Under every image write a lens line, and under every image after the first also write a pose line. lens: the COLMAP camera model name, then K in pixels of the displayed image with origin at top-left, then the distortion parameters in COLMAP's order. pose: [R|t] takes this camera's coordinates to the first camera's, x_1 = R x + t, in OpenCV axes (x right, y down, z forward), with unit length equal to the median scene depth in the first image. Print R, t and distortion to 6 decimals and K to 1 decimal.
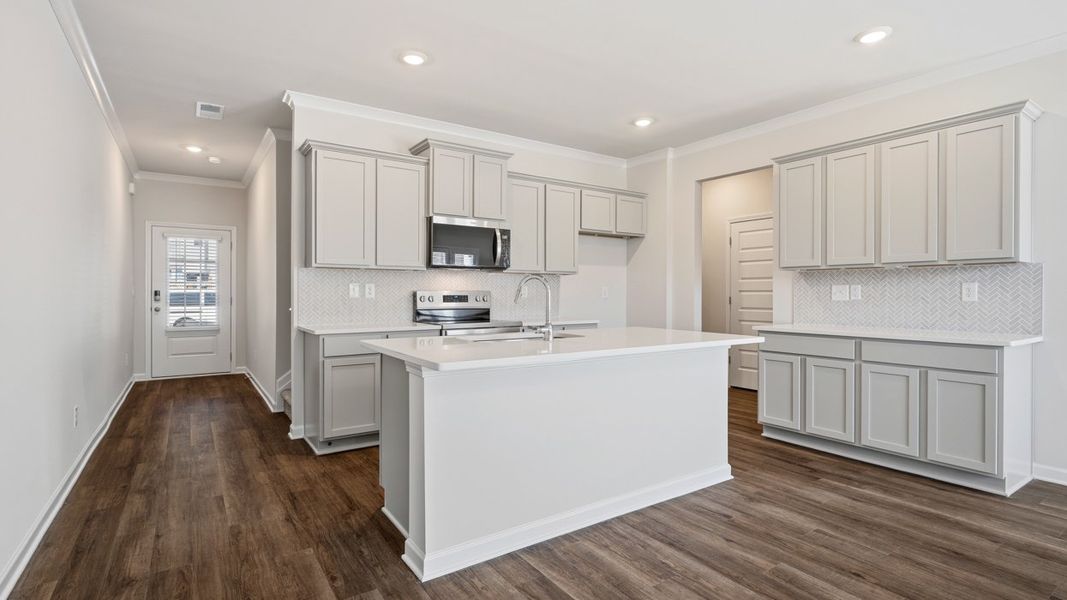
lens RADIAL K [[515.9, 0, 533.9], [0, 515.9, 293.8], [0, 0, 1]] dist [-0.001821, -0.000902]
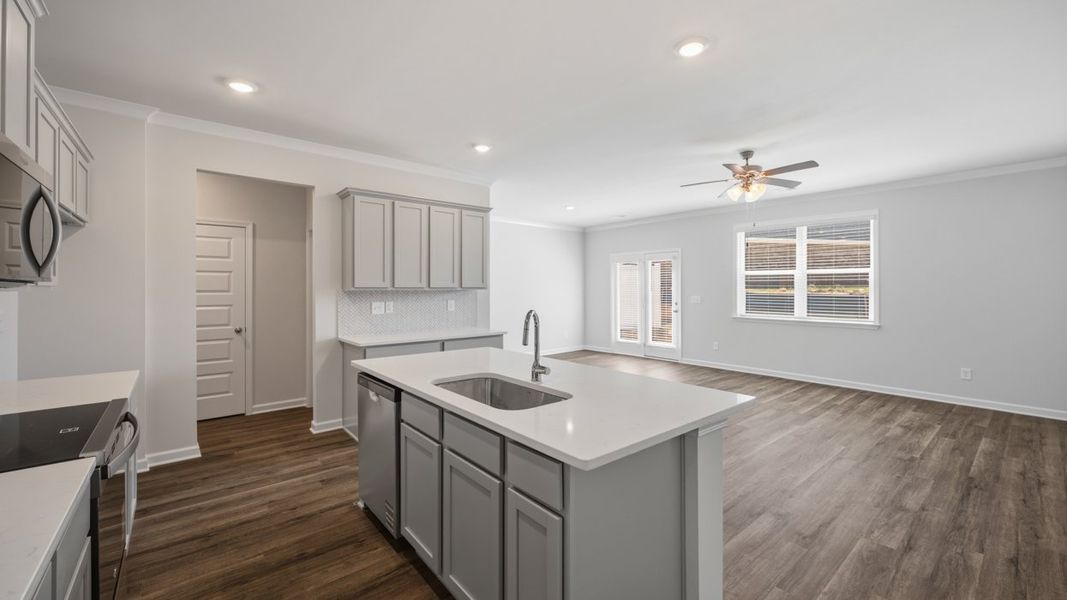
lens RADIAL K [[422.5, 0, 537.3], [0, 422.5, 286.0], [0, 0, 1]] dist [-0.003021, 0.000452]
pose [[-0.102147, 0.005433, 0.994754, -0.493905], [0.000852, 0.999985, -0.005374, -0.051237], [-0.994769, 0.000299, -0.102150, 0.721200]]
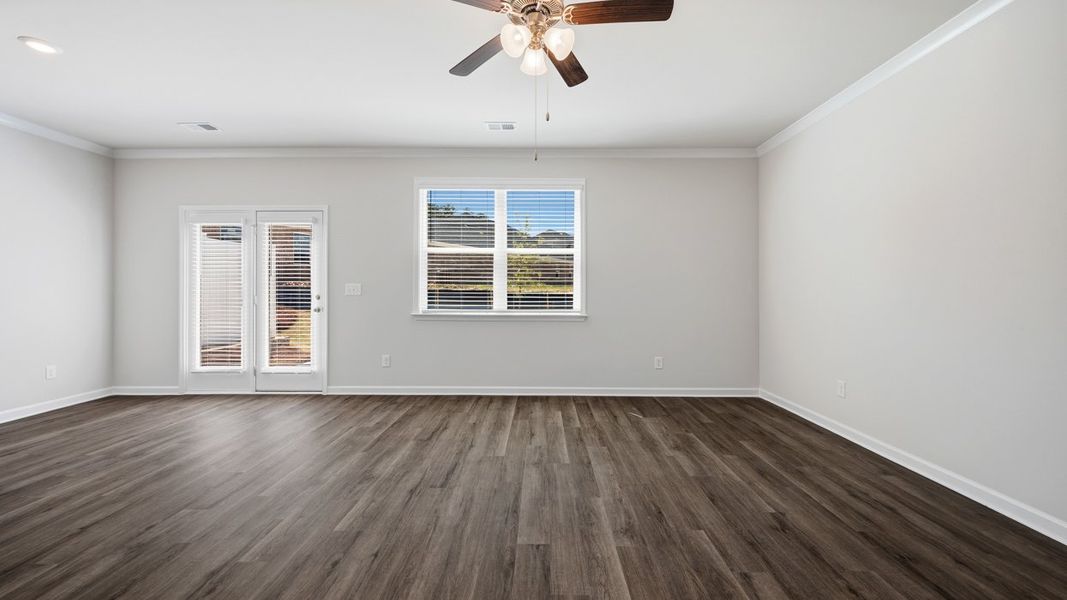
lens RADIAL K [[422.5, 0, 537.6], [0, 422.5, 285.8], [0, 0, 1]] dist [-0.003021, 0.000452]
pose [[-0.823372, 0.005219, 0.567478, 0.187152], [-0.001112, 0.999941, -0.010810, -0.001019], [-0.567500, -0.009532, -0.823318, 0.512759]]
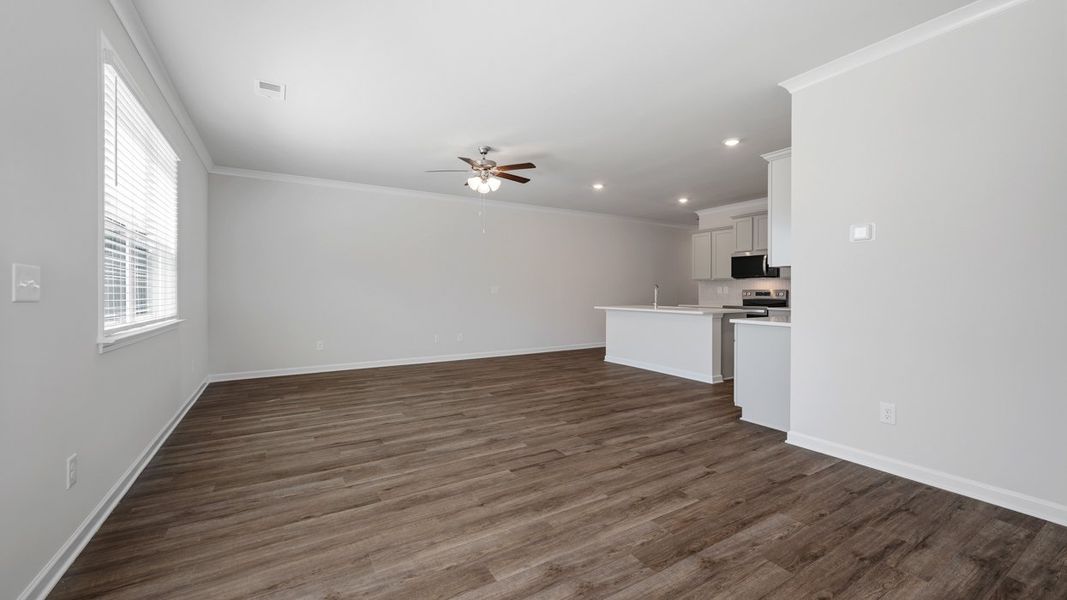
lens RADIAL K [[422.5, 0, 537.2], [0, 422.5, 296.4], [0, 0, 1]] dist [-0.003021, 0.000452]
pose [[-0.048020, 0.010395, -0.998792, 1.563336], [-0.001177, 0.999945, 0.010463, 0.004550], [0.998846, 0.001678, -0.048006, 0.308802]]
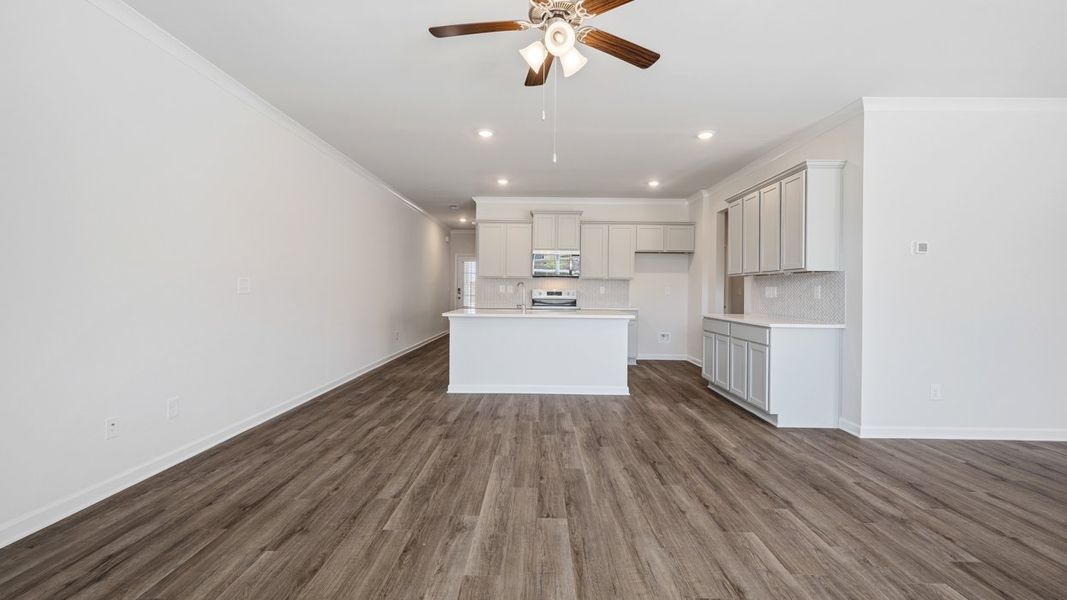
lens RADIAL K [[422.5, 0, 534.6], [0, 422.5, 290.7], [0, 0, 1]] dist [-0.003021, 0.000452]
pose [[0.821176, 0.008269, -0.570614, 0.725911], [-0.009775, 0.999952, 0.000423, -0.000154], [0.570591, 0.005231, 0.821218, -0.300126]]
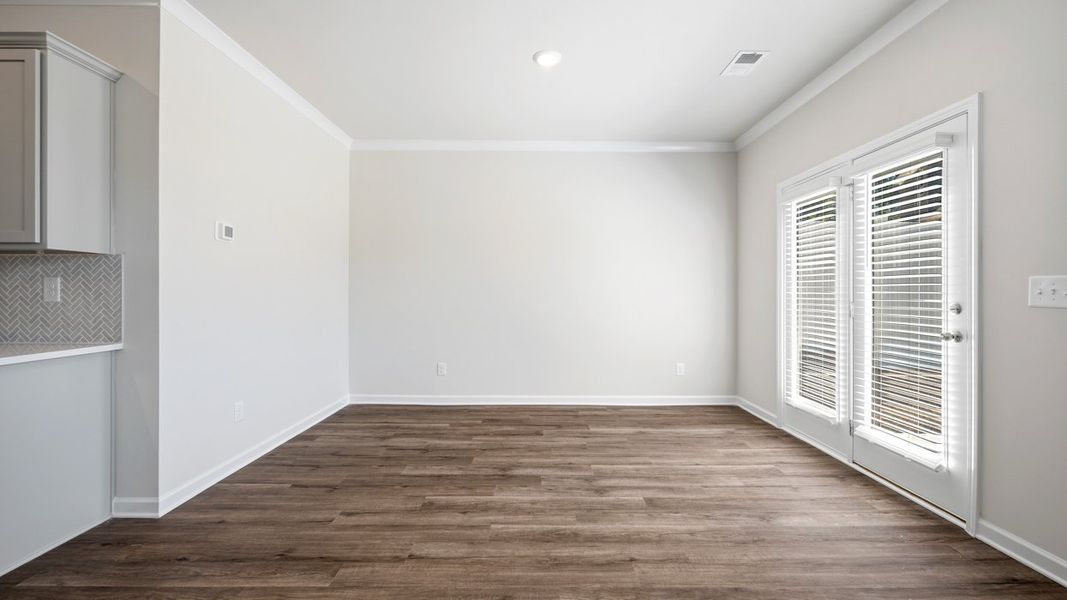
lens RADIAL K [[422.5, 0, 536.2], [0, 422.5, 292.8], [0, 0, 1]] dist [-0.003021, 0.000452]
pose [[0.560549, -0.000341, 0.828121, 0.610672], [-0.001662, 0.999997, 0.001537, -0.000770], [-0.828119, -0.002238, 0.560547, 0.049683]]
